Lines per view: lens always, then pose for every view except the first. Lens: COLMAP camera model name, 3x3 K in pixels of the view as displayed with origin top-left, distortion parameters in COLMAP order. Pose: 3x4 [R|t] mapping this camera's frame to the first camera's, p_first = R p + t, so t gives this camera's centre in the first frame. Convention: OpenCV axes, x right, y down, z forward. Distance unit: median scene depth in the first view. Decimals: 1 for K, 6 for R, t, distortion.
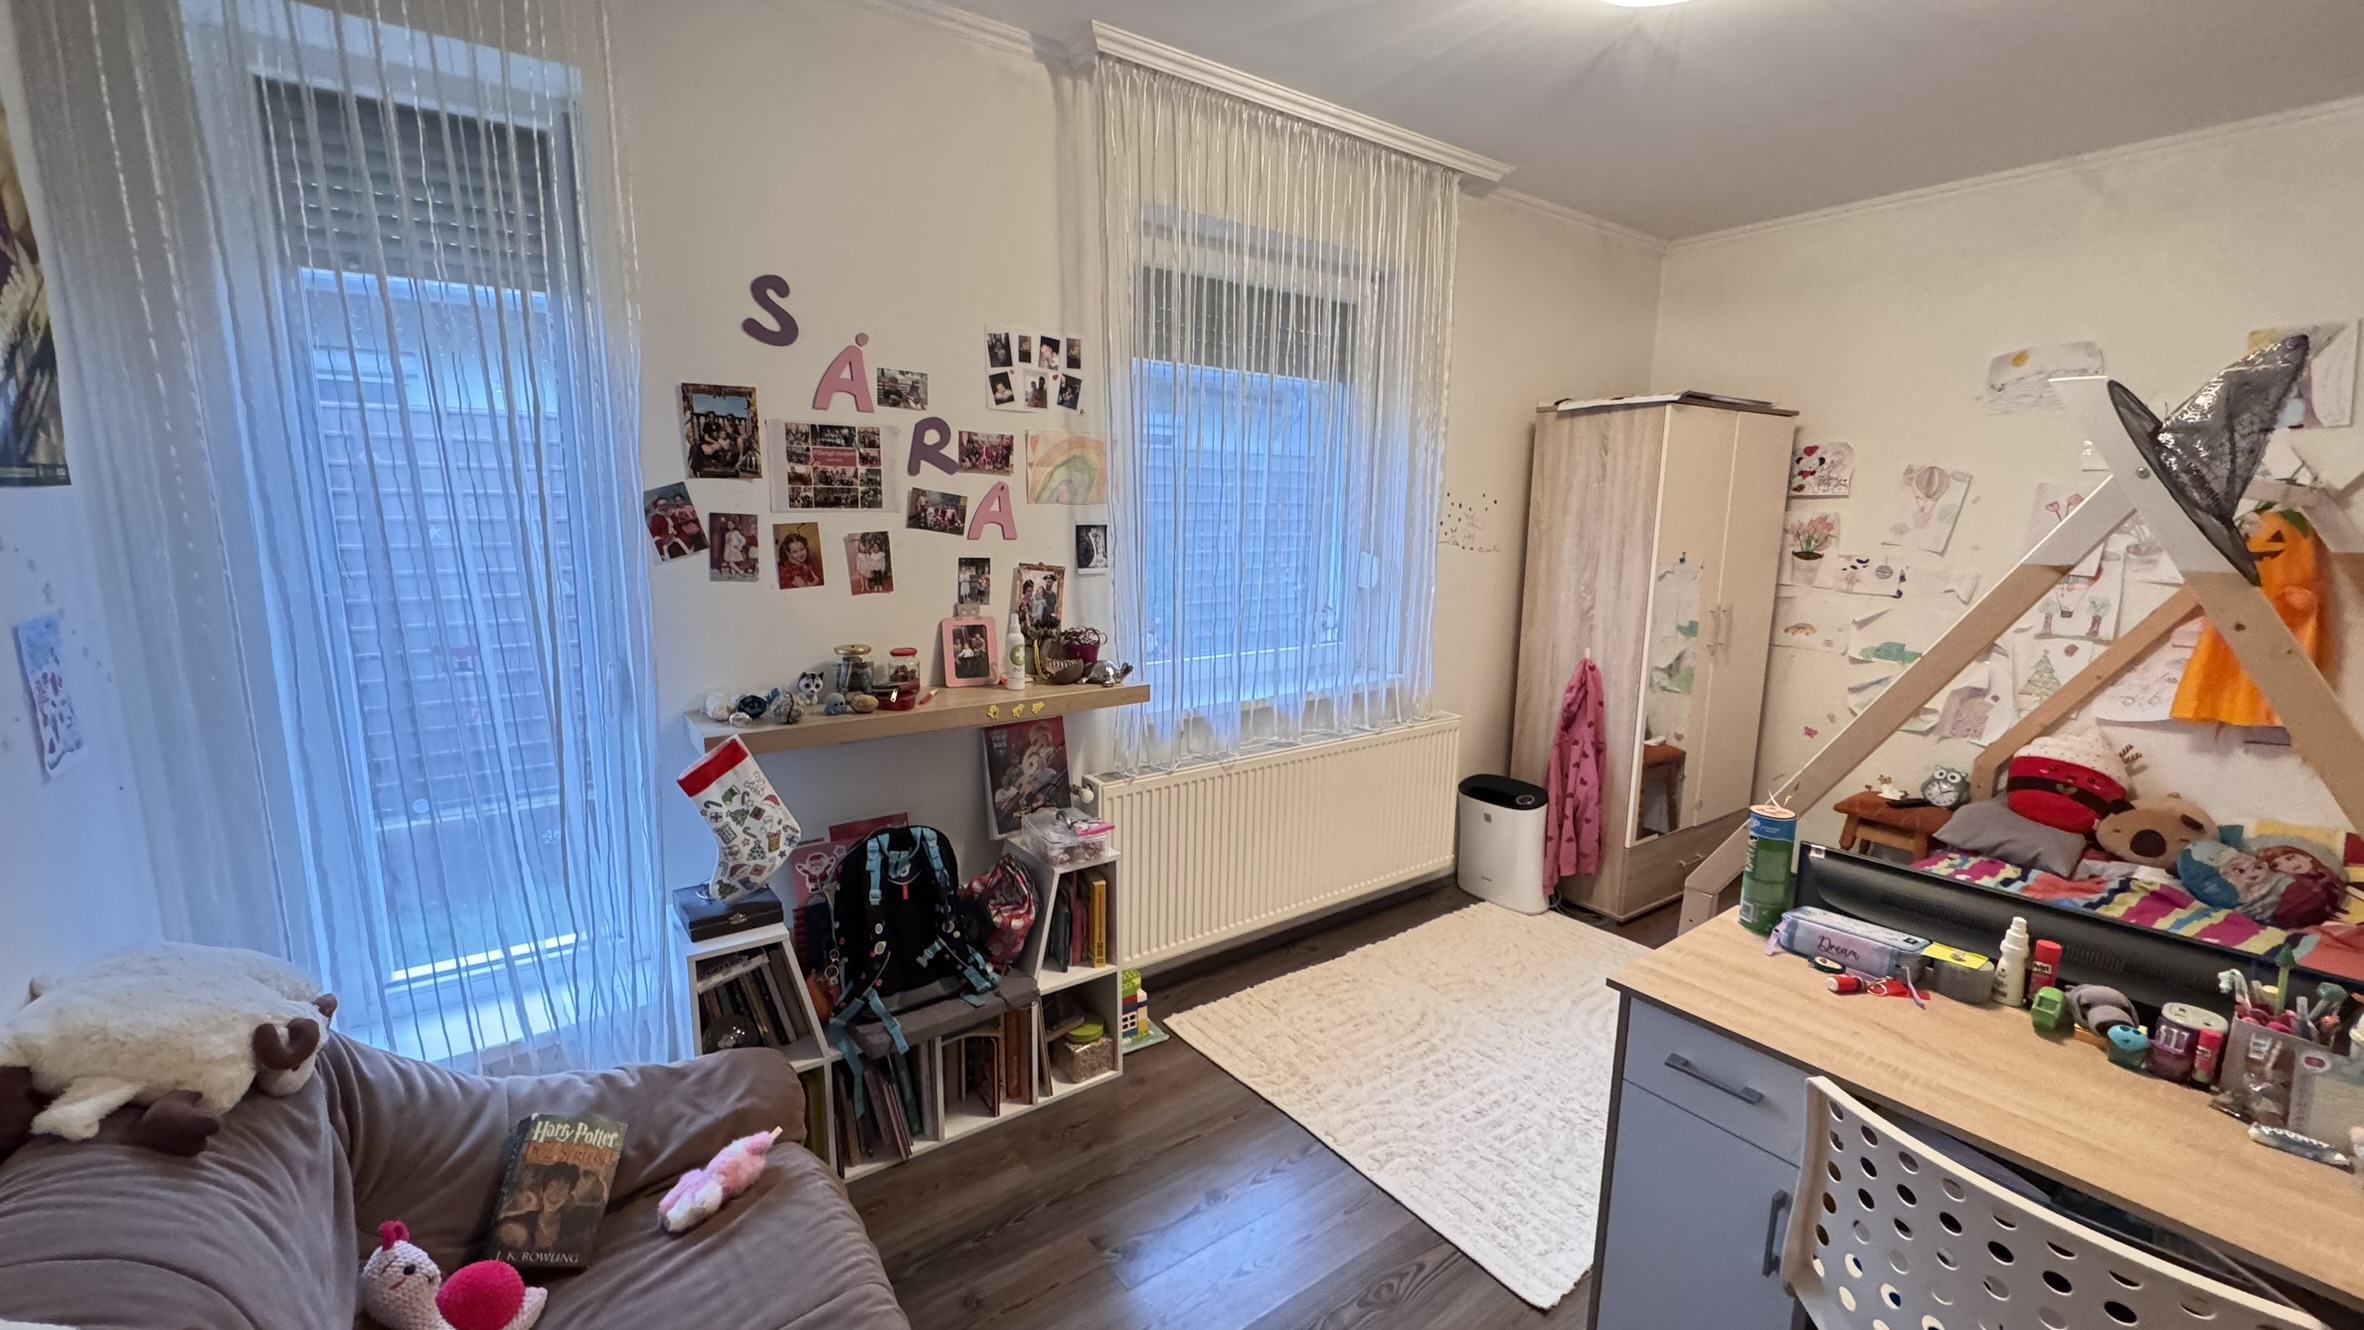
lens RADIAL K [[946.3, 0, 1177.4], [0, 946.3, 670.0], [0, 0, 1]] dist [-0.003321, 0.000562]
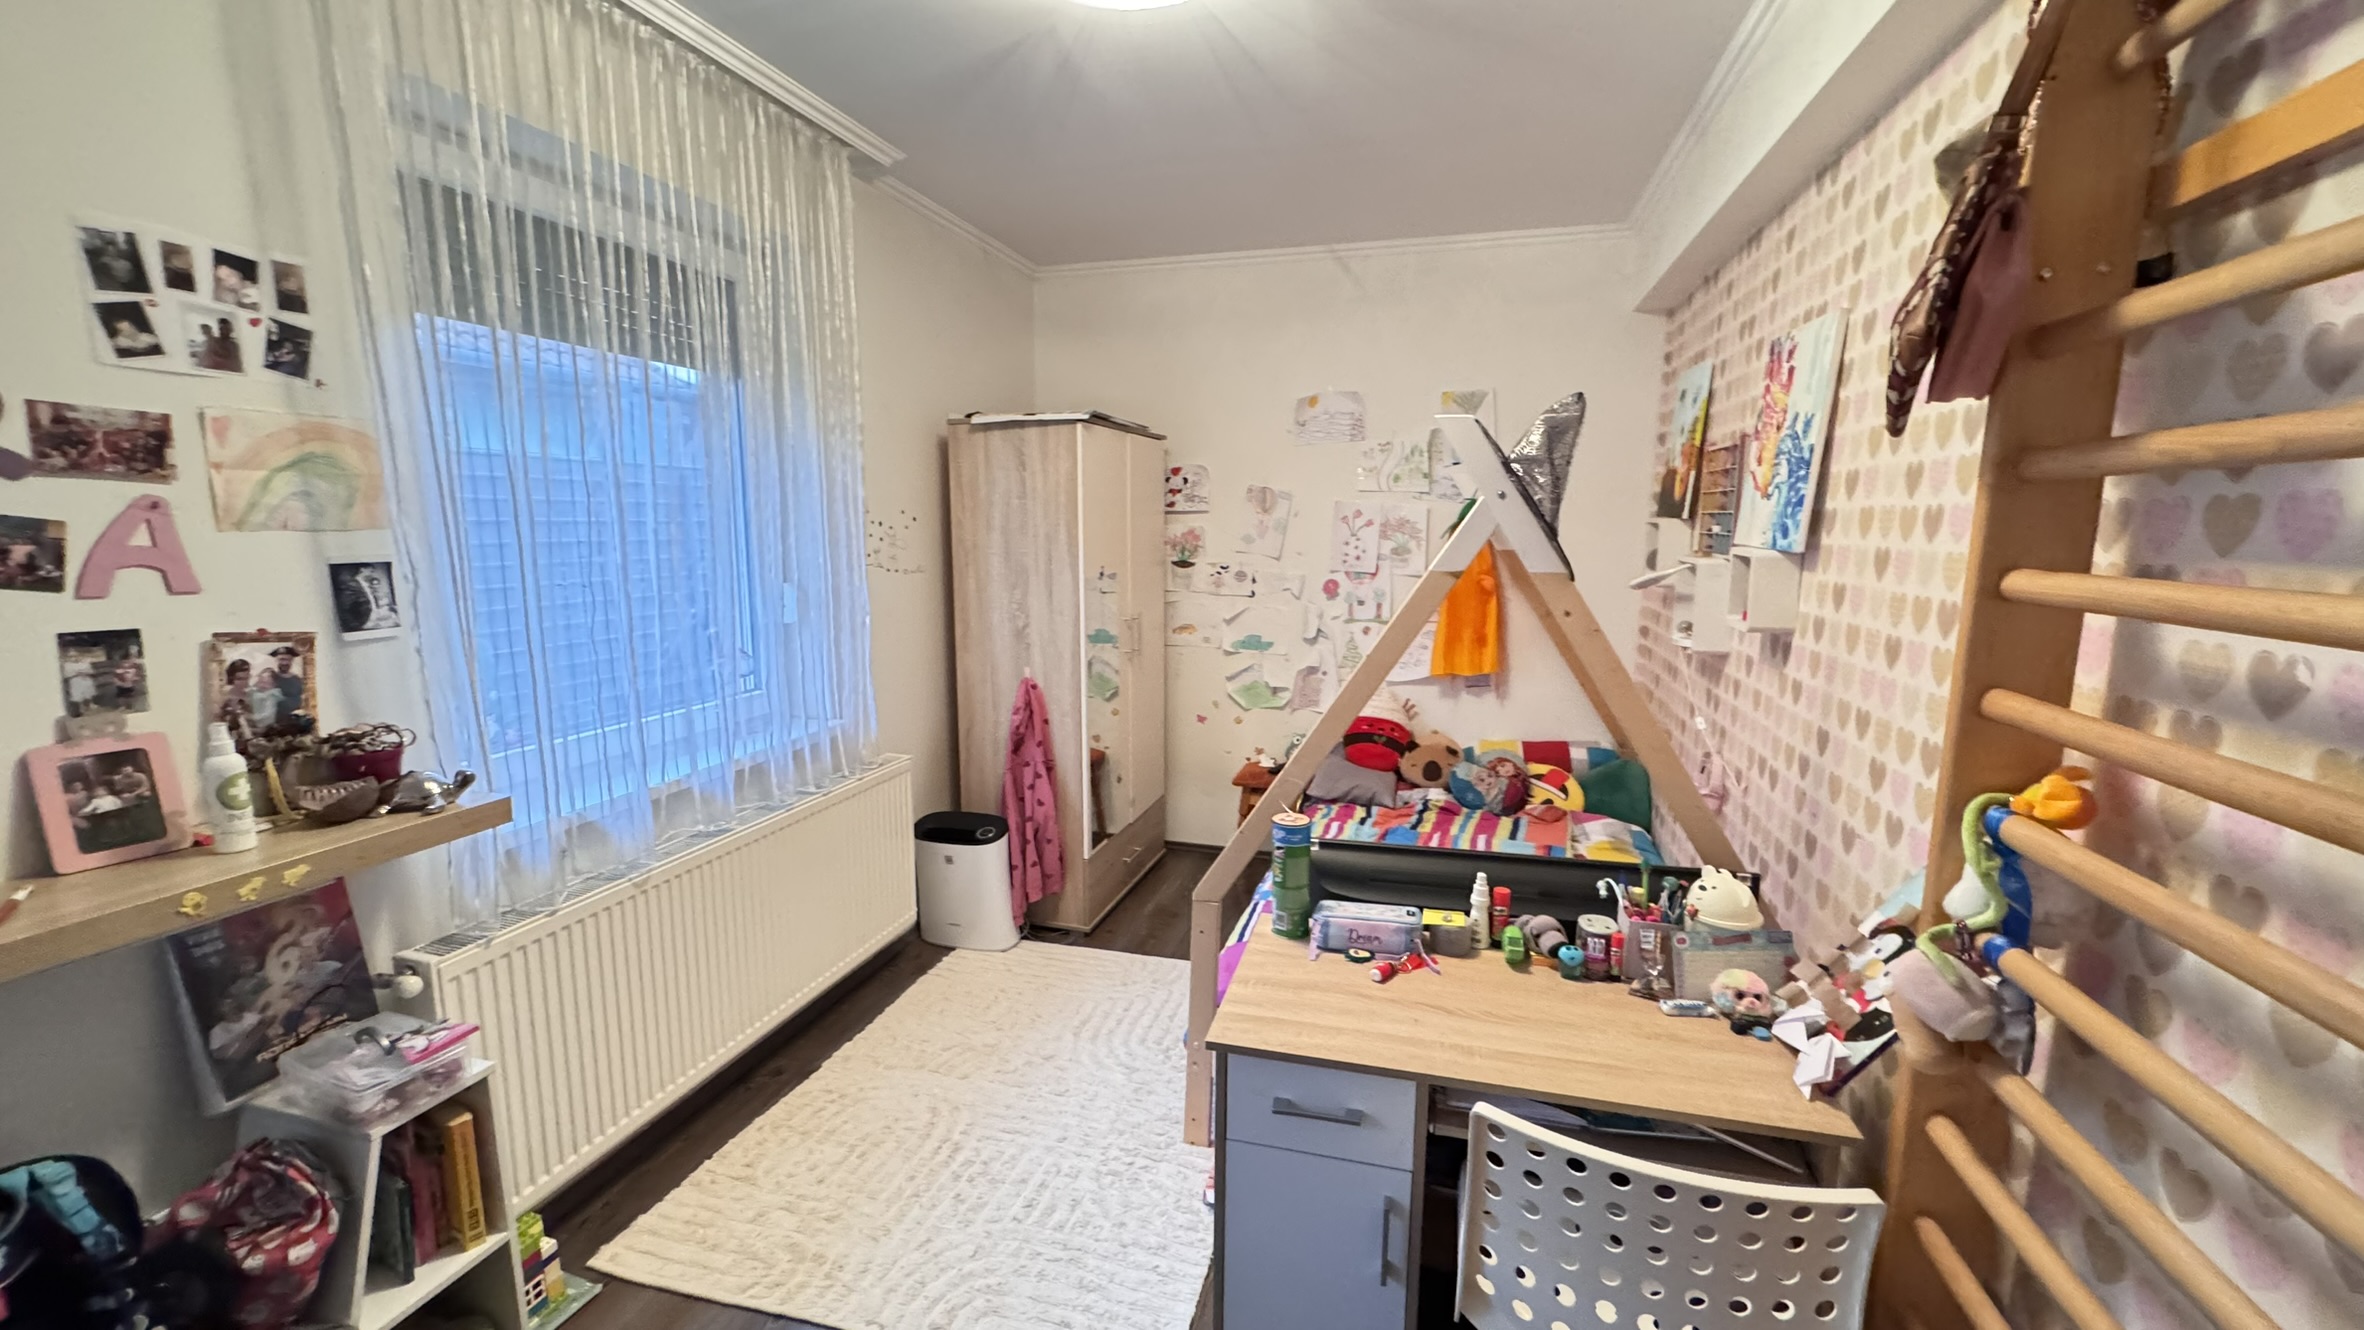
lens RADIAL K [[946.3, 0, 1184.3], [0, 946.3, 668.8], [0, 0, 1]] dist [-0.003321, 0.000562]
pose [[0.784967, -0.104781, 0.610612, -0.048841], [0.114329, 0.993166, 0.023452, -0.032850], [-0.608897, 0.051402, 0.791582, 0.156988]]
